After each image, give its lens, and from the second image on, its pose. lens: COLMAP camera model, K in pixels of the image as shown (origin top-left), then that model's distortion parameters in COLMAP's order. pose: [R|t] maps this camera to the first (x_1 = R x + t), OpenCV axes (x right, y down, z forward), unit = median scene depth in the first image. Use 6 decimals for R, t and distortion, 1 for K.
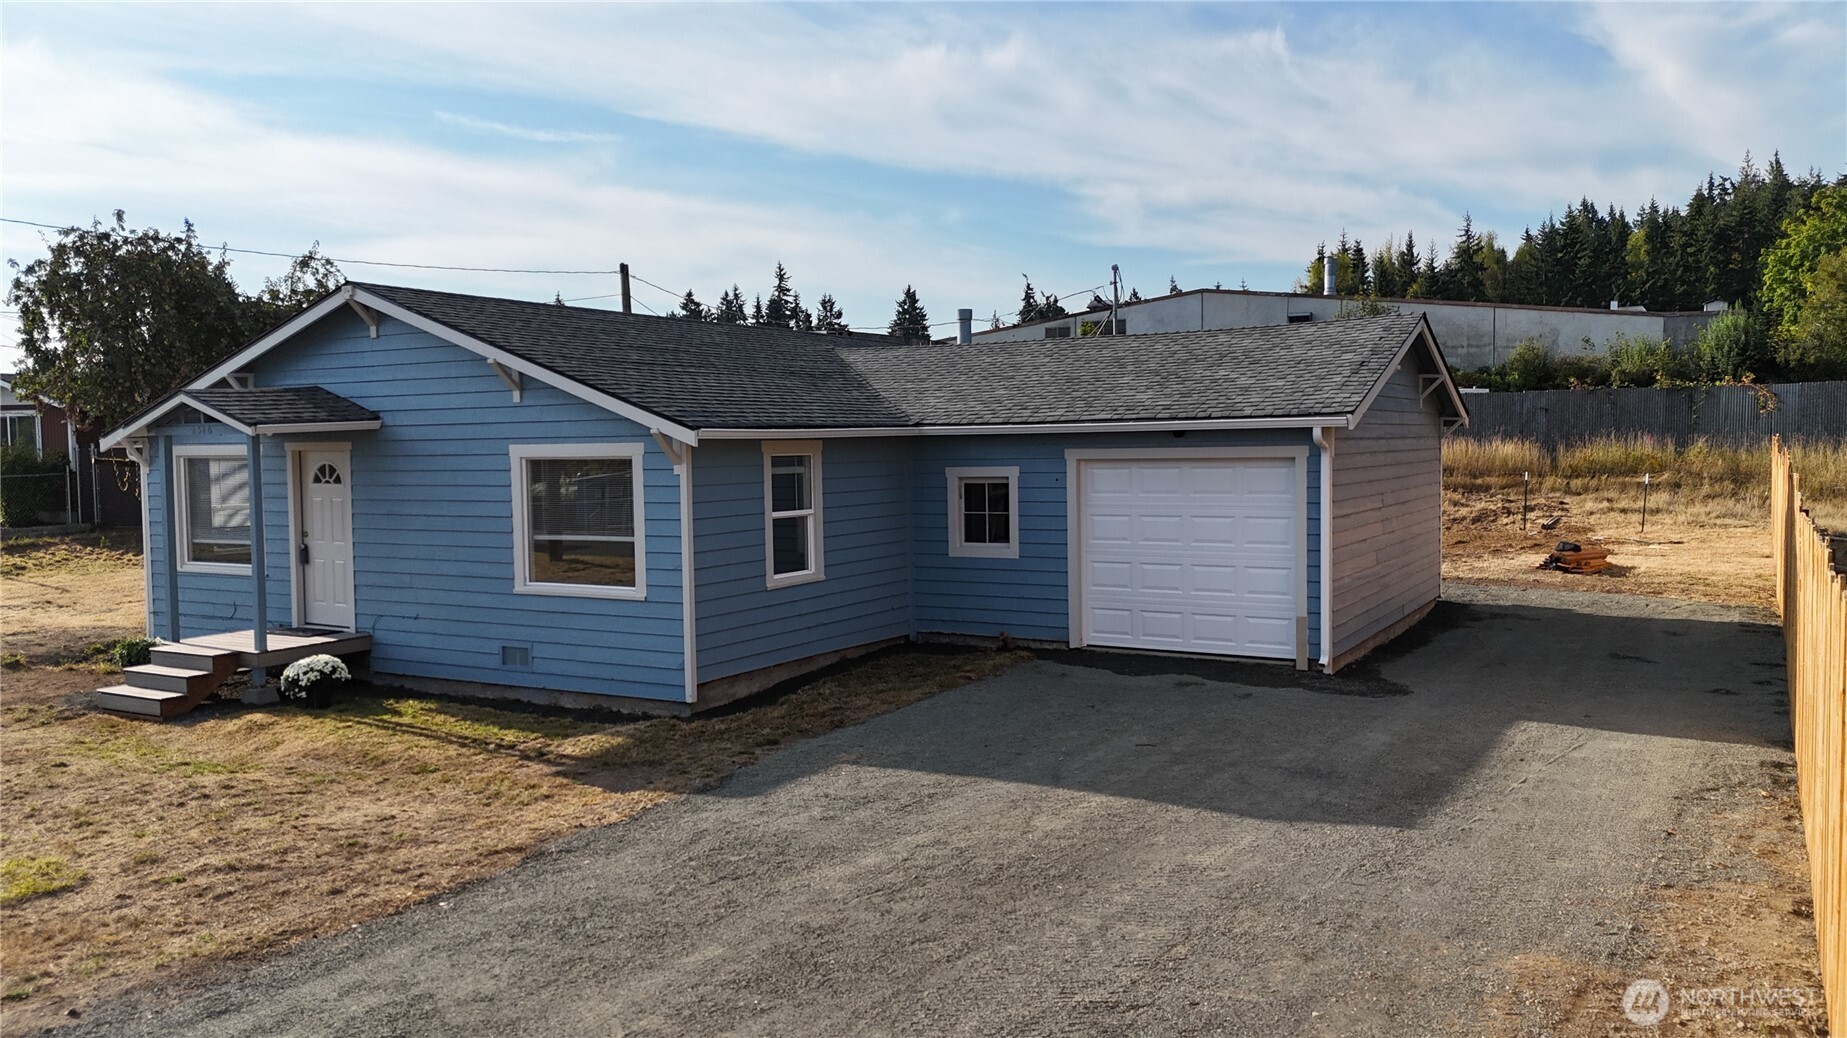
lens RADIAL K [[1351.3, 0, 926.0], [0, 1351.3, 518.4], [0, 0, 1]] dist [0.096053, -0.124869]
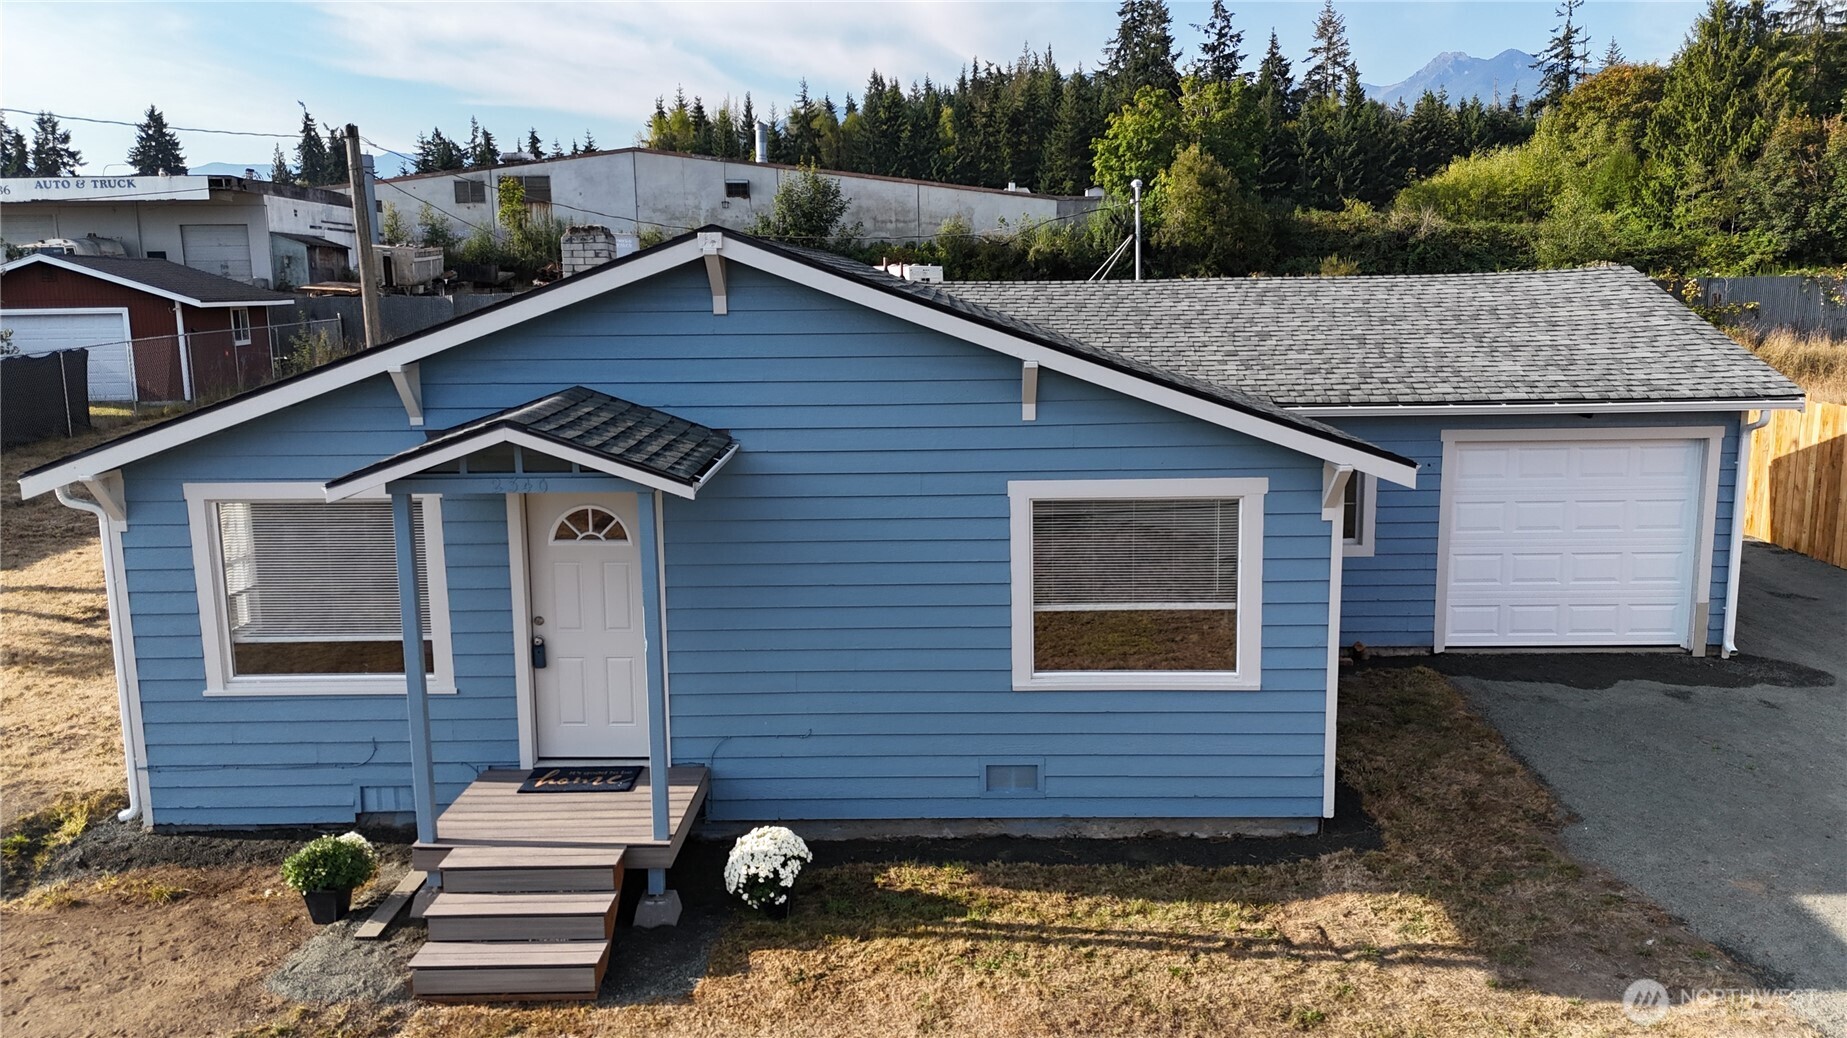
lens RADIAL K [[1356.3, 0, 926.7], [0, 1356.3, 511.4], [0, 0, 1]] dist [0.071389, -0.074134]
pose [[0.874784, -0.076504, 0.478435, -0.341067], [0.027603, 0.993721, 0.108431, -0.058051], [-0.483726, -0.081647, 0.871403, 0.216004]]
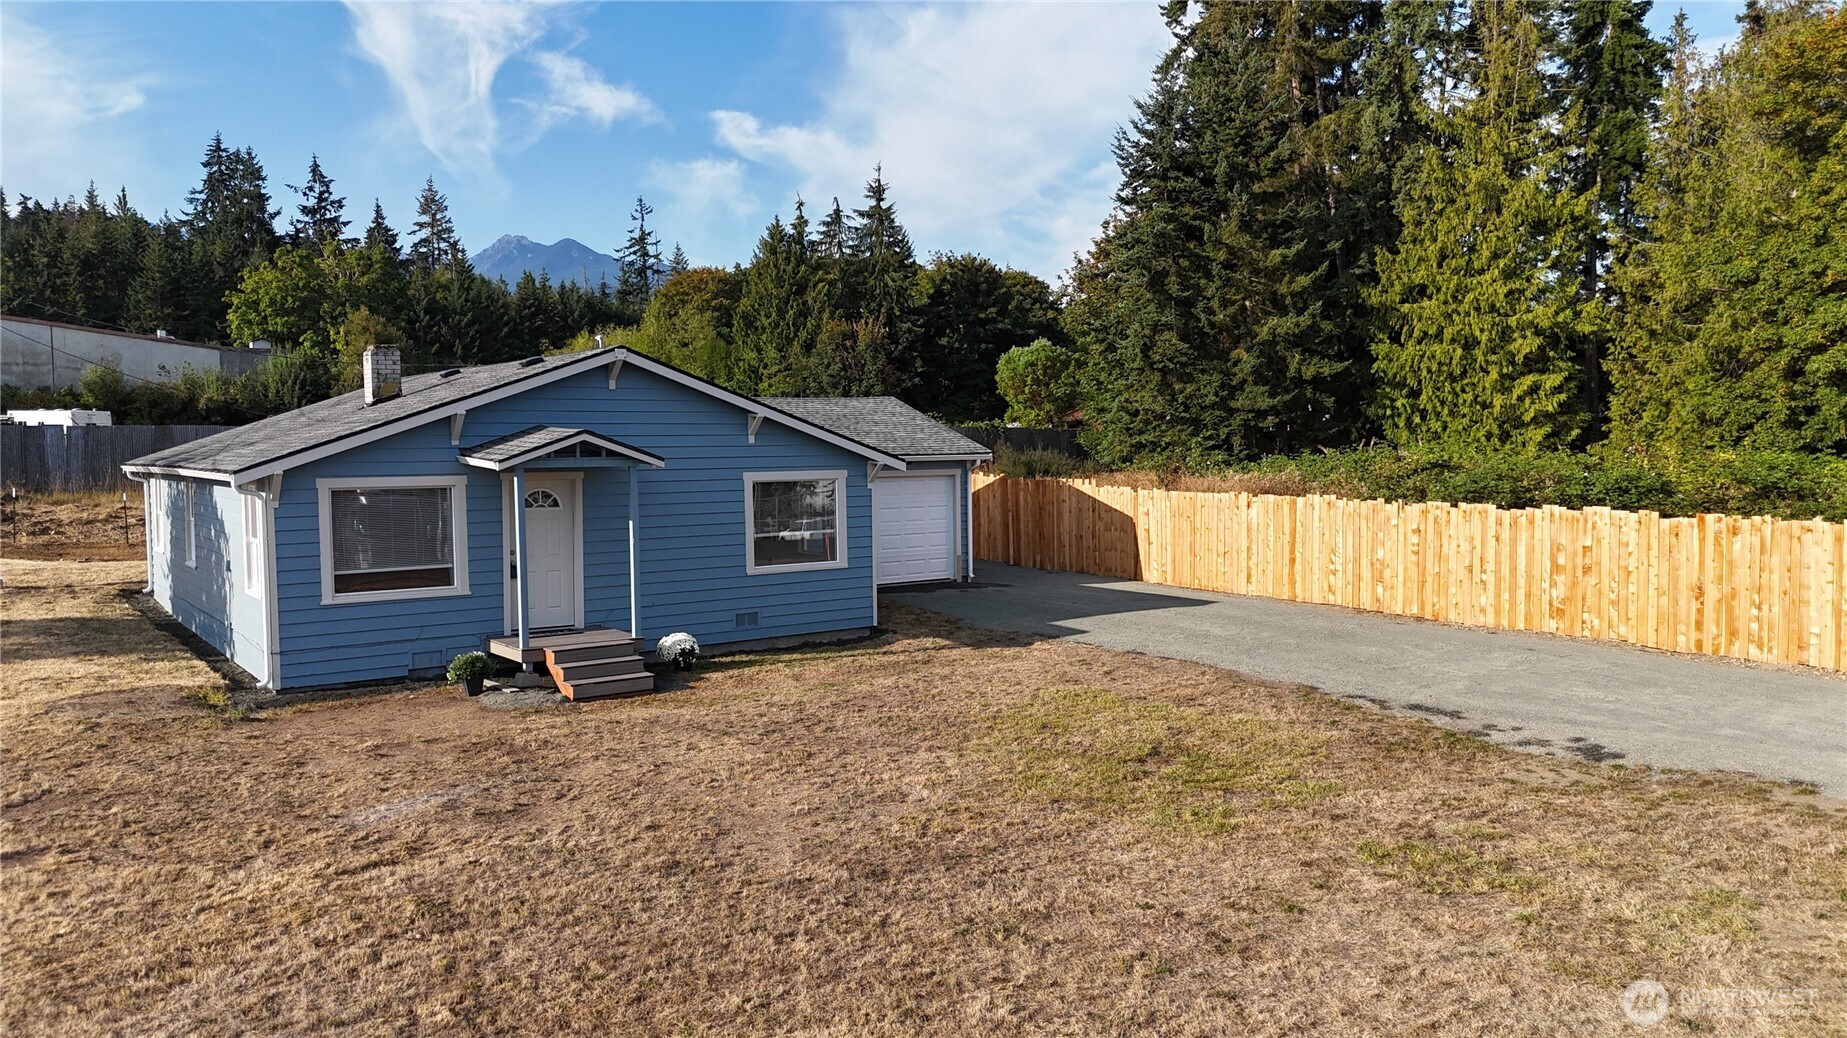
lens RADIAL K [[1356.3, 0, 926.7], [0, 1356.3, 511.4], [0, 0, 1]] dist [0.071389, -0.074134]
pose [[0.409907, -0.036722, 0.911388, -0.780619], [0.054509, 0.998390, 0.015711, -0.012704], [-0.910497, 0.043239, 0.411249, 0.120278]]
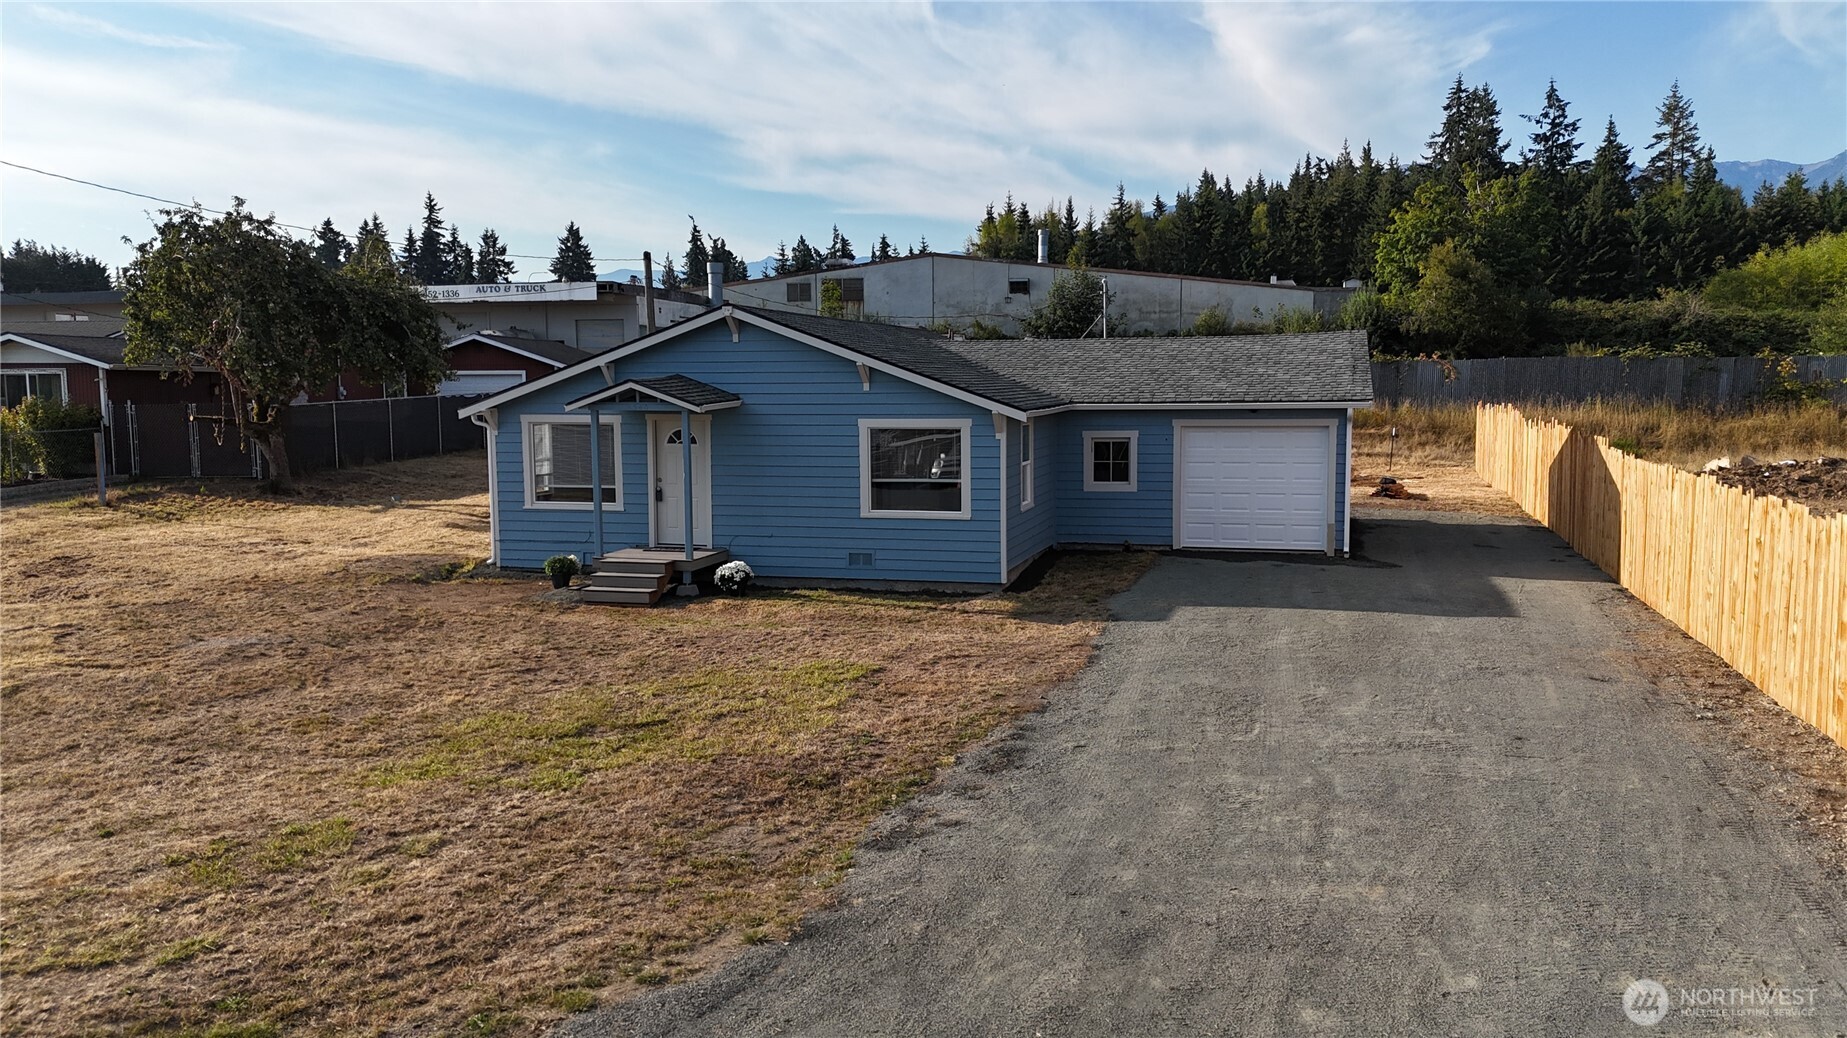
lens RADIAL K [[1356.3, 0, 926.7], [0, 1356.3, 511.4], [0, 0, 1]] dist [0.071389, -0.074134]
pose [[0.966940, -0.015688, 0.254519, -0.312448], [0.006451, 0.999291, 0.037086, -0.003479], [-0.254921, -0.034218, 0.966356, -0.235528]]
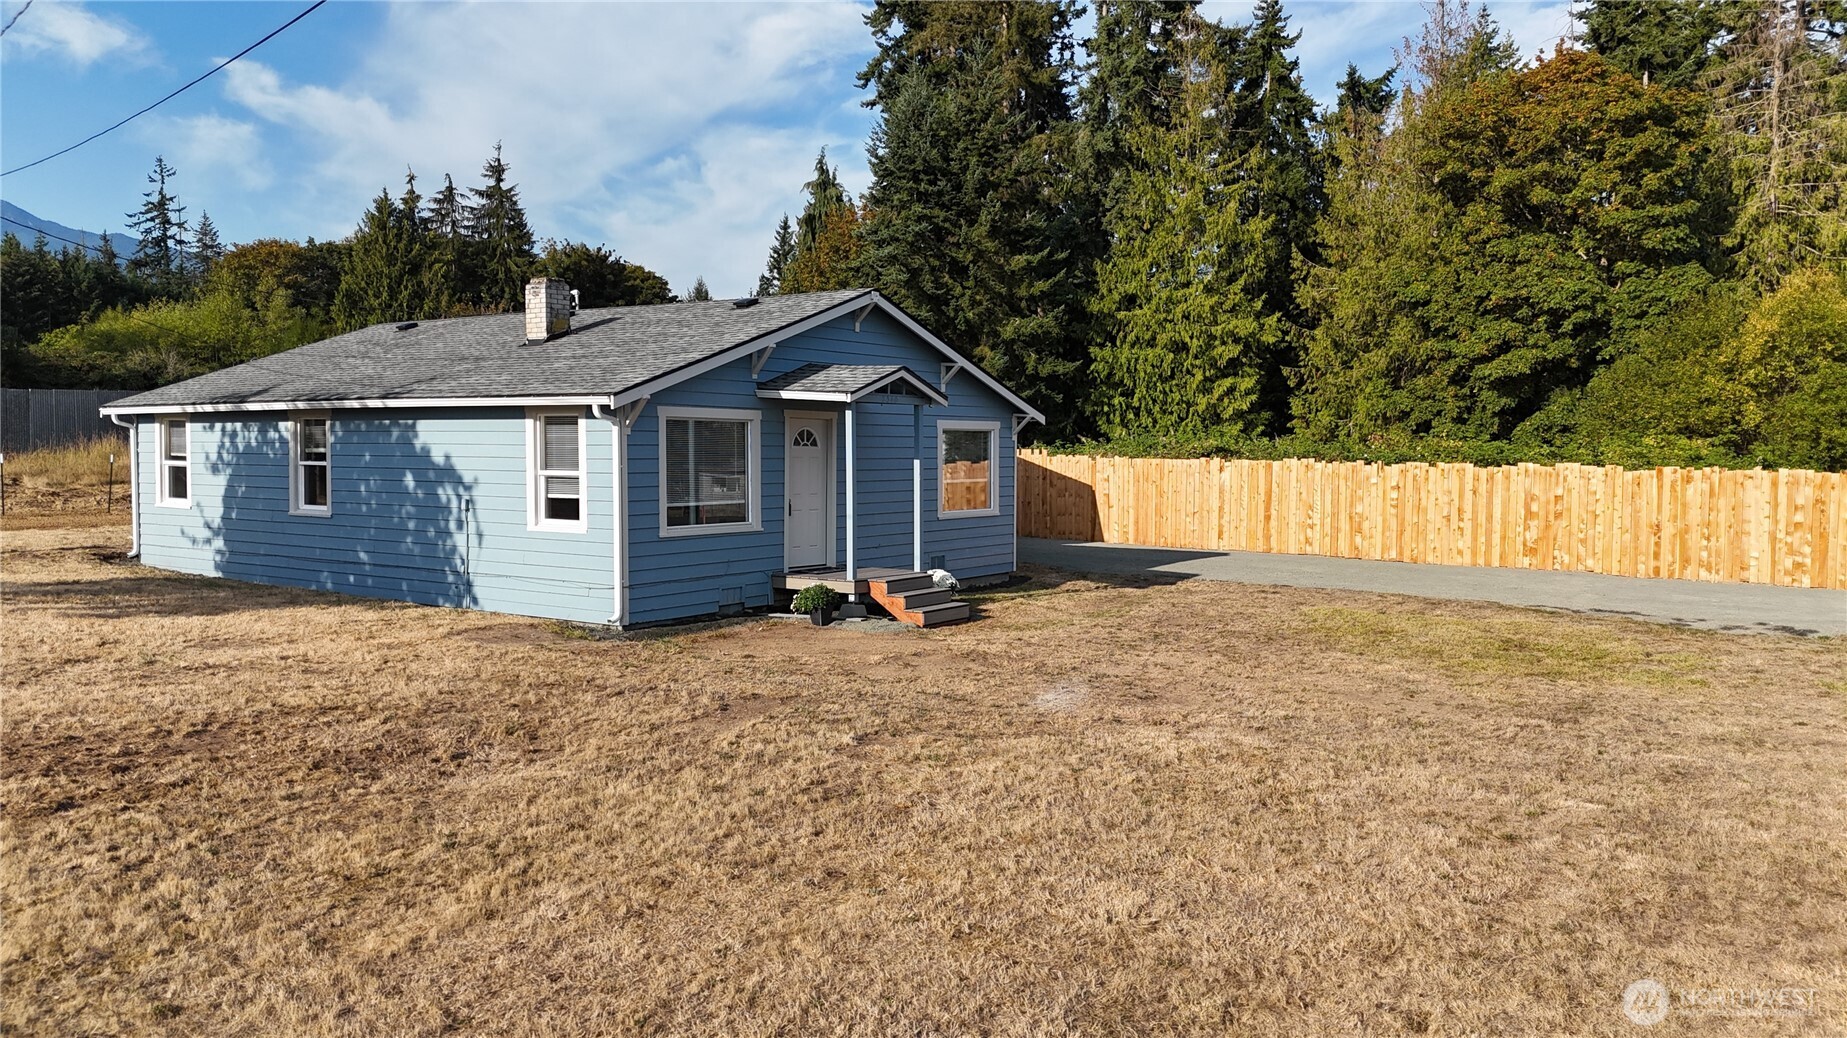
lens RADIAL K [[1351.3, 0, 926.0], [0, 1351.3, 518.4], [0, 0, 1]] dist [0.096053, -0.124869]
pose [[0.087107, -0.037567, 0.995490, -0.904180], [0.049298, 0.998227, 0.033357, 0.001901], [-0.994978, 0.046170, 0.088804, 0.451711]]
